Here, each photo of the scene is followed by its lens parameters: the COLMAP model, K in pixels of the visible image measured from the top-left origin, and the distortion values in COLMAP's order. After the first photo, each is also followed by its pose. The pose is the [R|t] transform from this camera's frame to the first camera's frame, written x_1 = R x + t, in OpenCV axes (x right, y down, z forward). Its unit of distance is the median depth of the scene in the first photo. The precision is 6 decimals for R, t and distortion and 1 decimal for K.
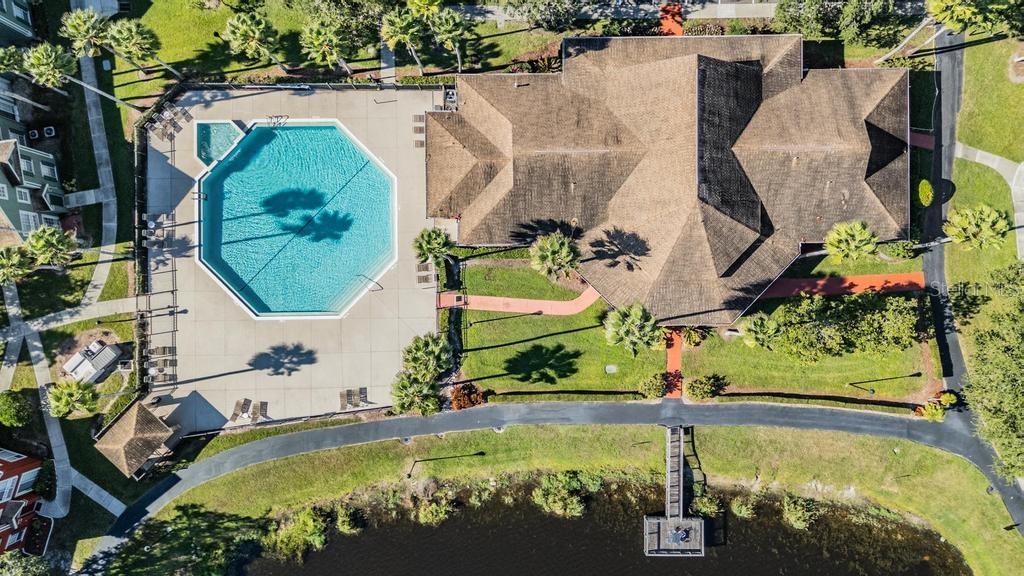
lens RADIAL K [[748.8, 0, 512.0], [0, 748.8, 288.0], [0, 0, 1]] dist [0.050806, -0.043510]
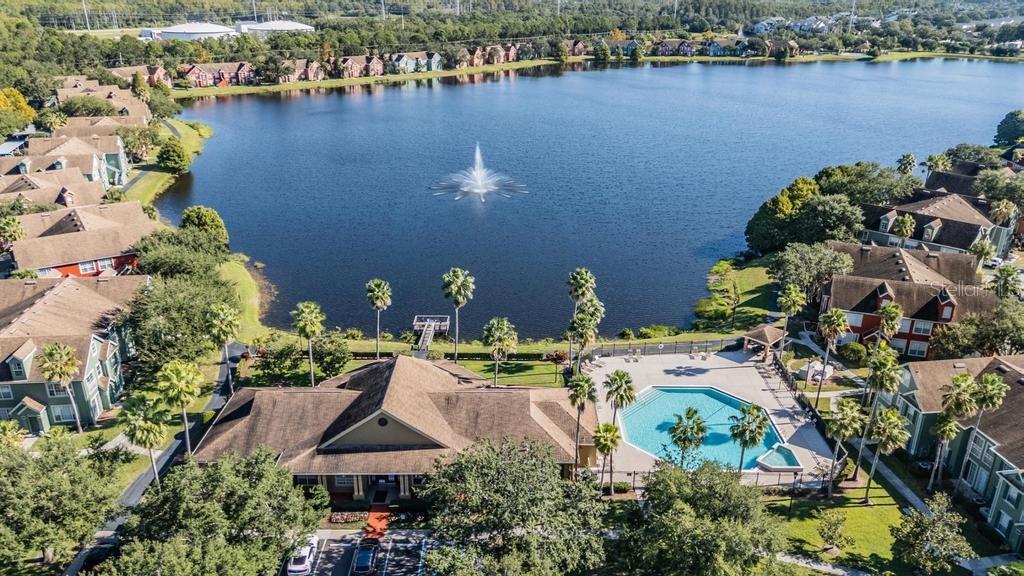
lens RADIAL K [[748.8, 0, 512.0], [0, 748.8, 288.0], [0, 0, 1]] dist [0.050806, -0.043510]
pose [[-0.999888, -0.013428, 0.006634, 0.024272], [0.011152, -0.371875, 0.928216, -1.192157], [-0.009997, 0.928186, 0.371983, 0.312855]]
